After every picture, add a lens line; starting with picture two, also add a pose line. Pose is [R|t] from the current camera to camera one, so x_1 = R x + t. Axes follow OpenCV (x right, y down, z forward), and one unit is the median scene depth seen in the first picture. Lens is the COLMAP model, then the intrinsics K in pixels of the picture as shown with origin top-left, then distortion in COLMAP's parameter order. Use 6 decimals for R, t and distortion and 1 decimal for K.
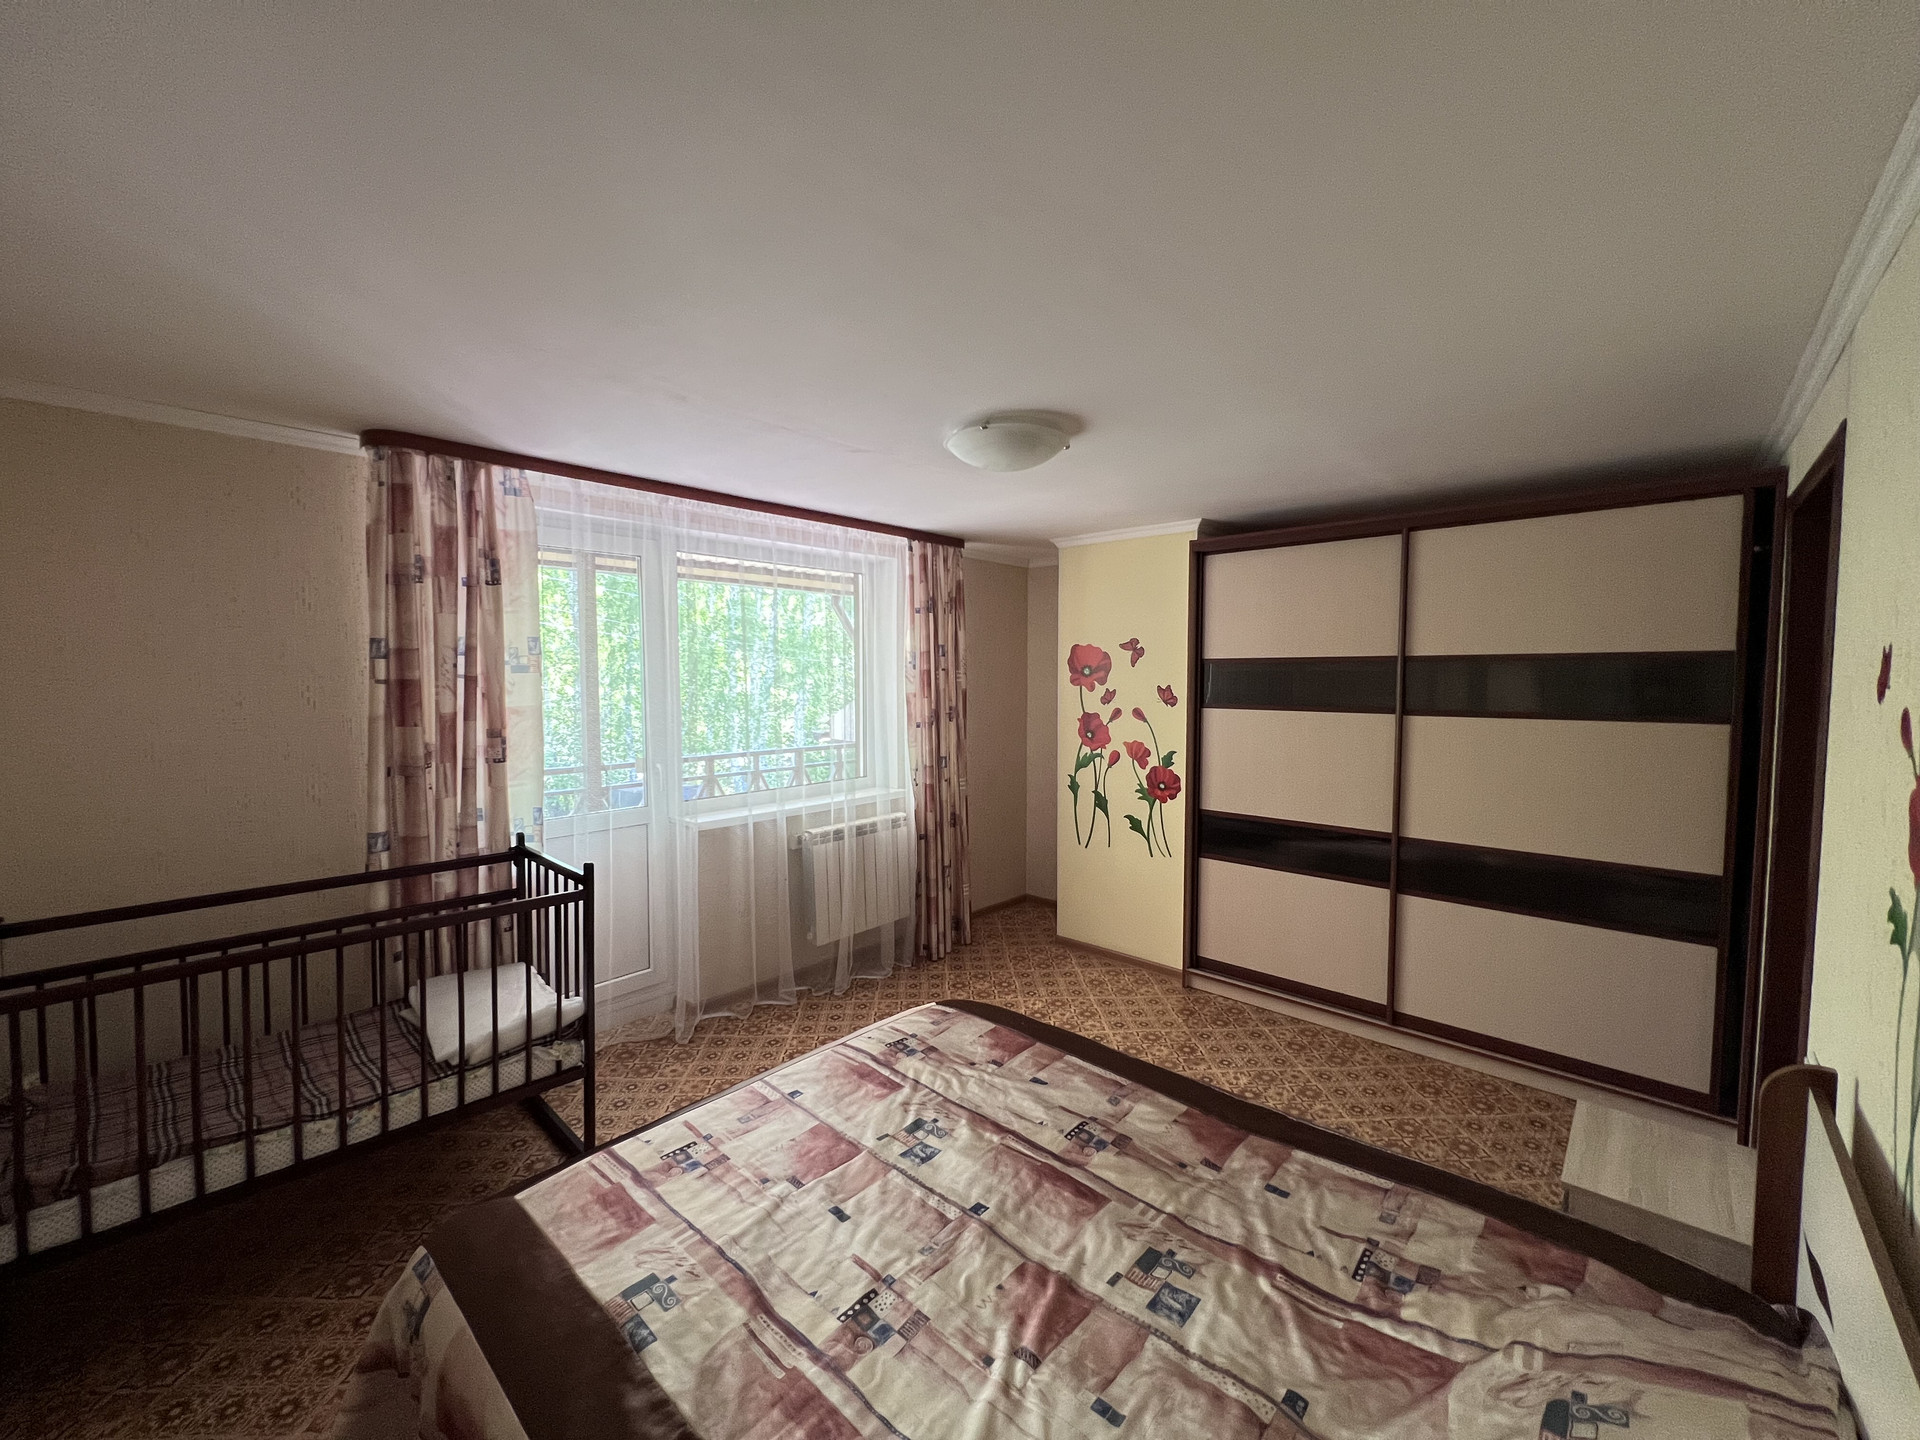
lens RADIAL K [[771.5, 0, 957.5], [0, 771.5, 716.8], [0, 0, 1]] dist [0.001230, -0.000318]
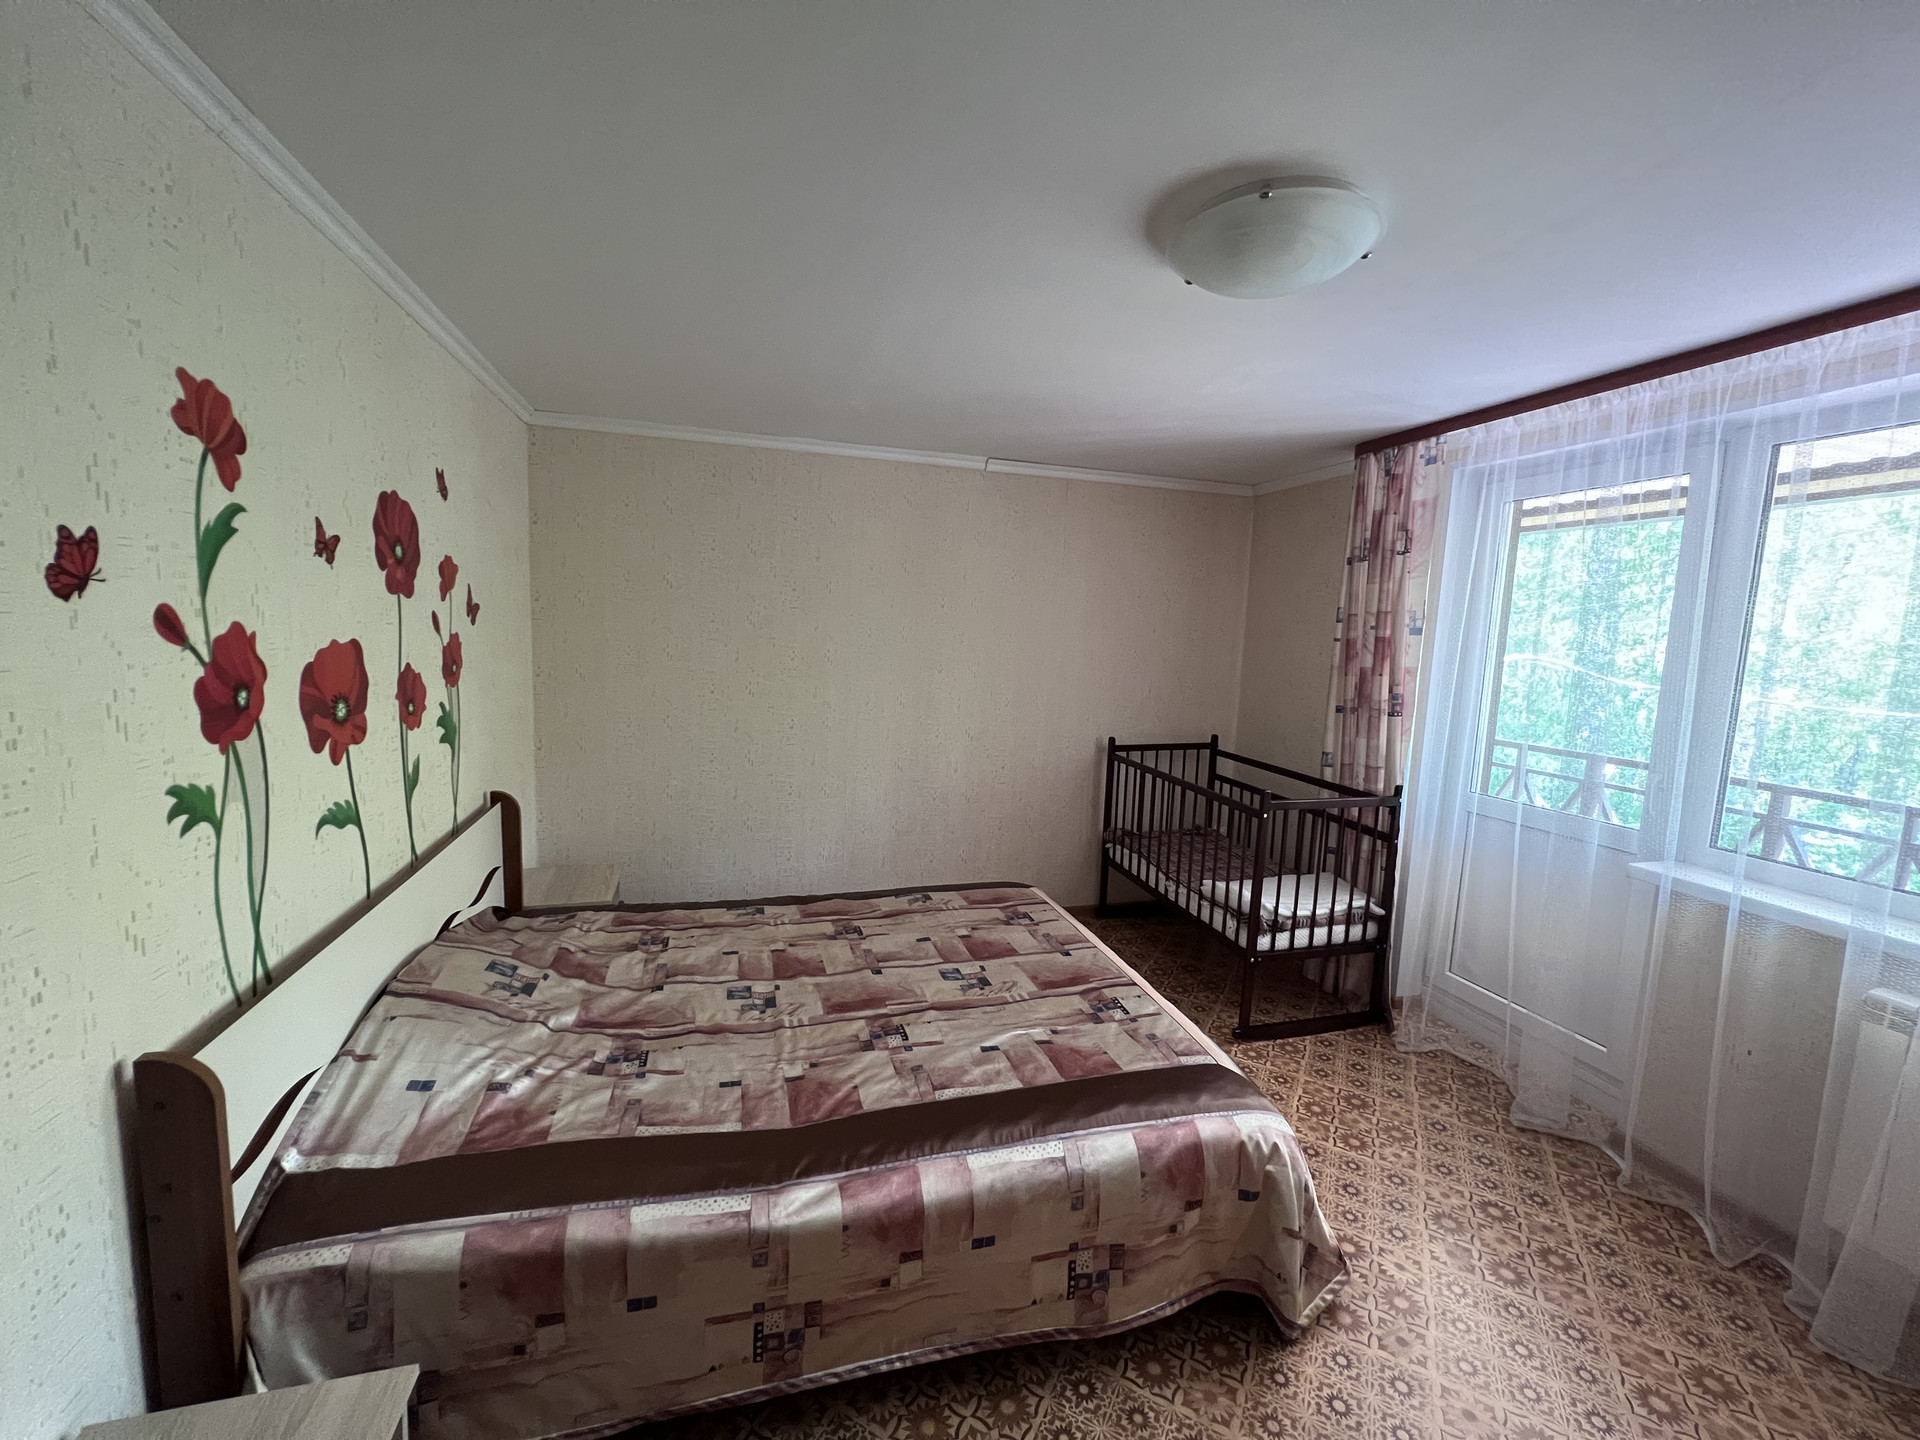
lens RADIAL K [[771.5, 0, 956.0], [0, 771.5, 715.2], [0, 0, 1]] dist [0.001230, -0.000318]
pose [[-0.531239, 0.072500, -0.844114, 0.723137], [-0.085628, 0.986635, 0.138630, -0.044850], [0.842884, 0.145925, -0.517931, 1.130578]]
